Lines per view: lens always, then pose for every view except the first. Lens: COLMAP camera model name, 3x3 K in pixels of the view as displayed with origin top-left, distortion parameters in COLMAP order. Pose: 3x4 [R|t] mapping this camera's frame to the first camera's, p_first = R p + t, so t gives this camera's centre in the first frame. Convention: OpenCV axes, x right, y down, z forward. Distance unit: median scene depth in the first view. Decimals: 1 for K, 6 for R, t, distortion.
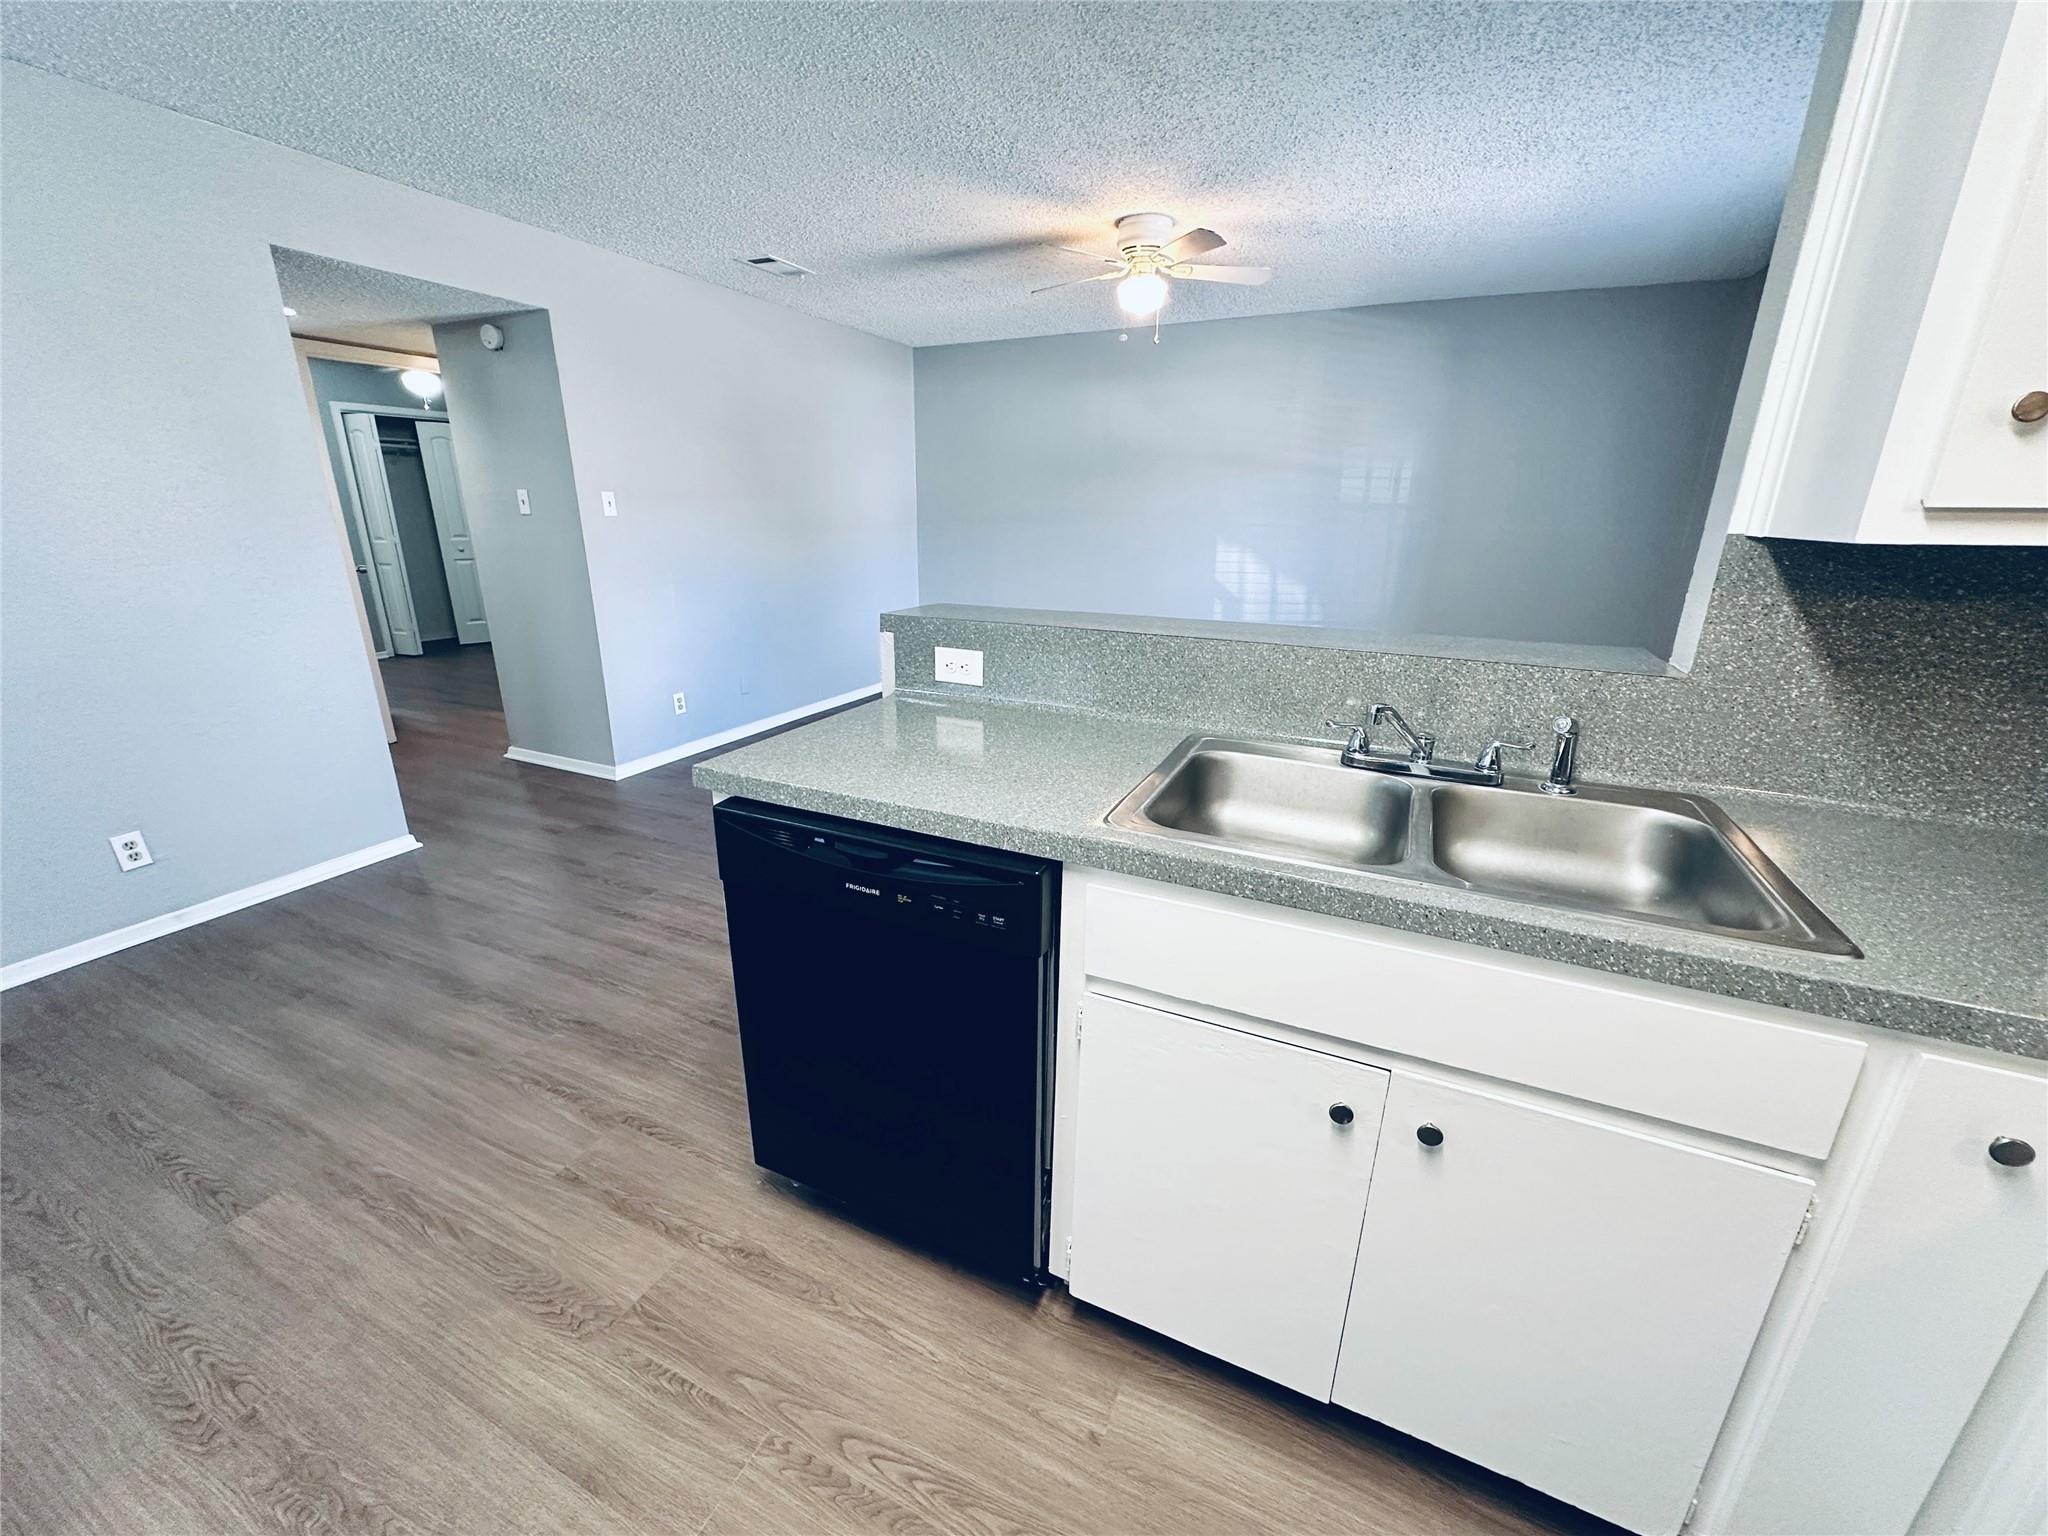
lens RADIAL K [[817.6, 0, 1019.0], [0, 817.6, 767.1], [0, 0, 1]] dist [-0.000275, 0.000417]
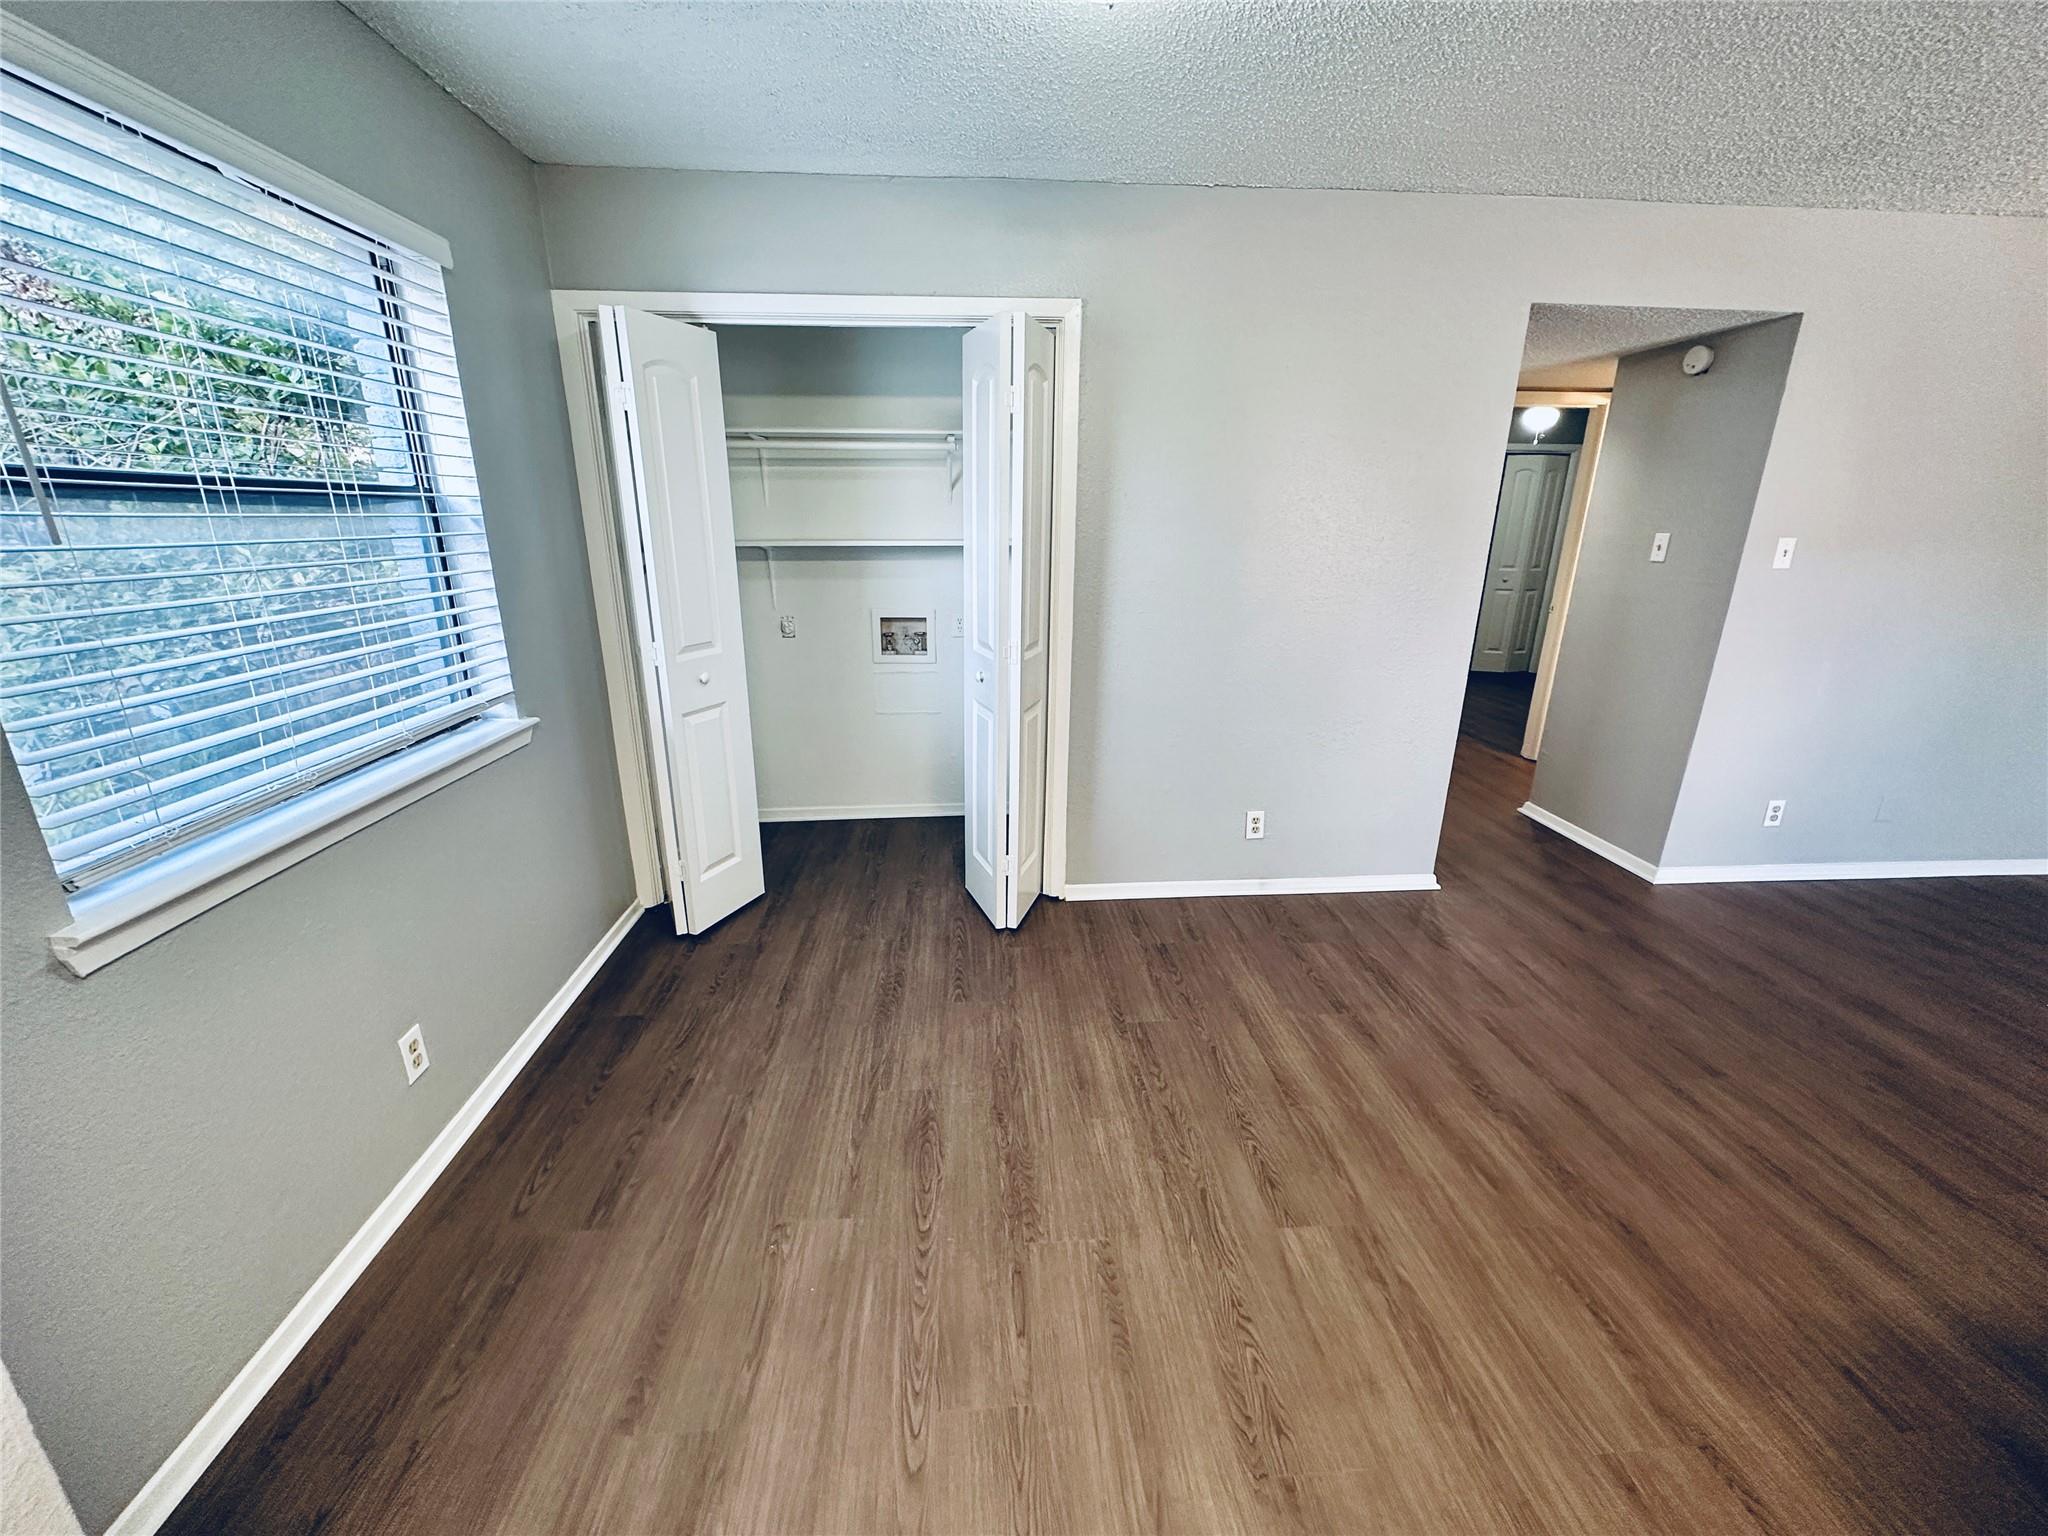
lens RADIAL K [[817.6, 0, 1021.2], [0, 817.6, 770.3], [0, 0, 1]] dist [-0.000275, 0.000417]
pose [[0.488045, 0.257028, -0.834115, -0.218492], [-0.272878, 0.952684, 0.133902, -0.043376], [0.829065, 0.162262, 0.535090, 0.017160]]
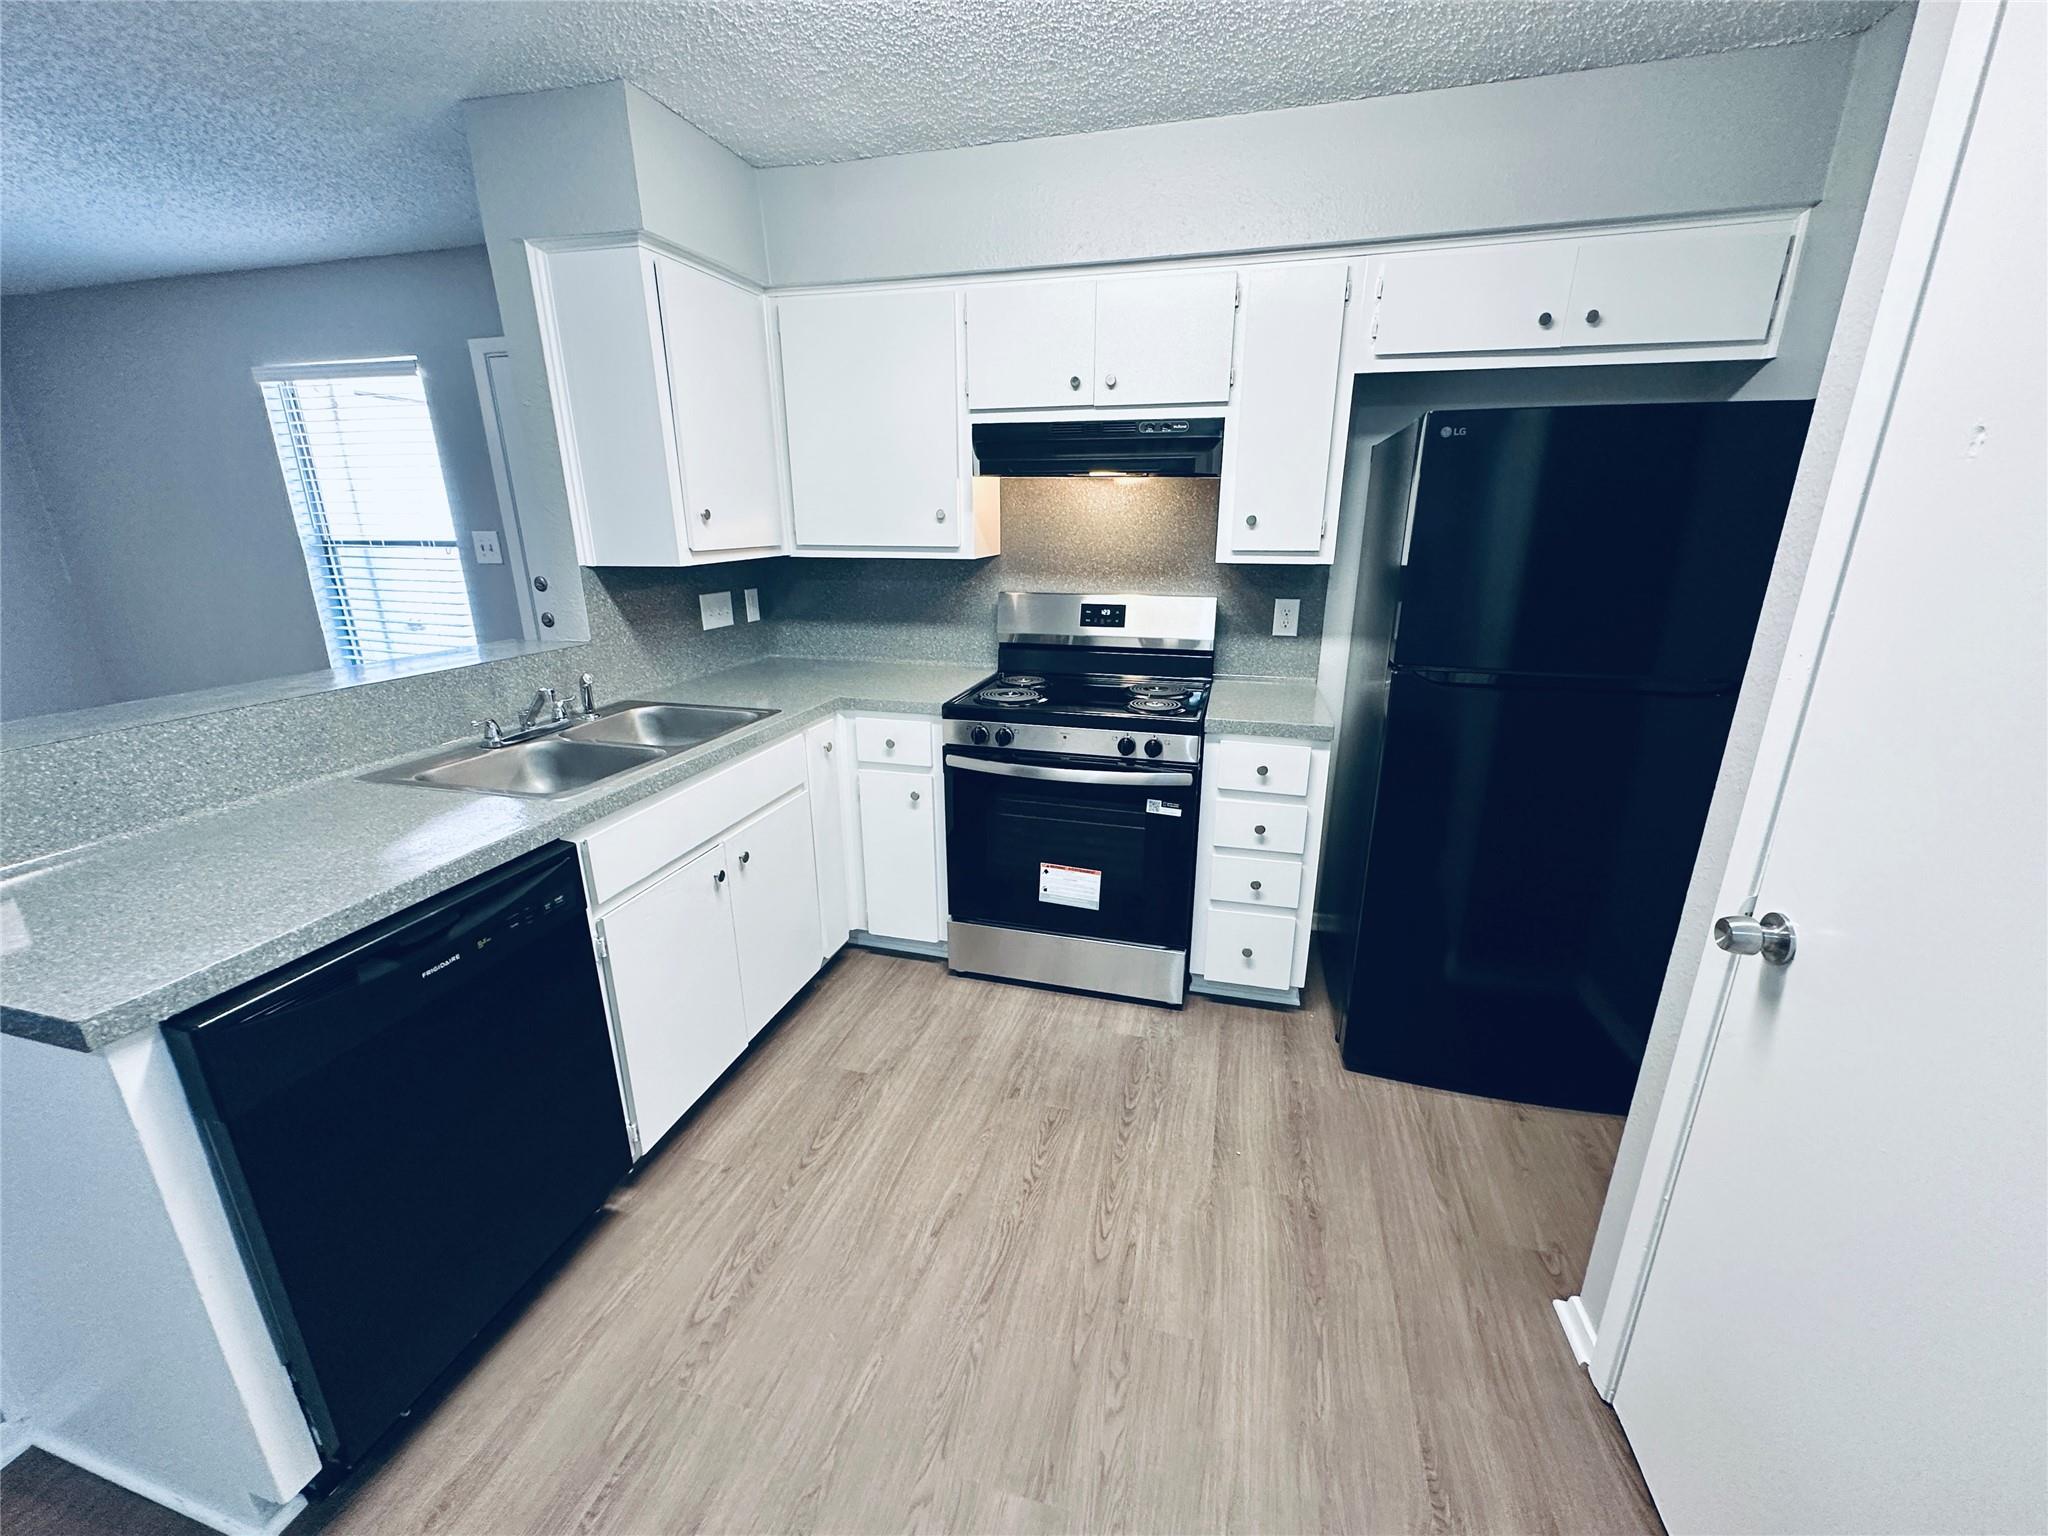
lens RADIAL K [[817.6, 0, 1024.3], [0, 817.6, 768.7], [0, 0, 1]] dist [-0.000275, 0.000417]
pose [[-0.177136, -0.297289, 0.938212, -1.579722], [0.306414, 0.889249, 0.339626, -0.248958], [-0.935272, 0.347641, -0.066425, 0.417337]]
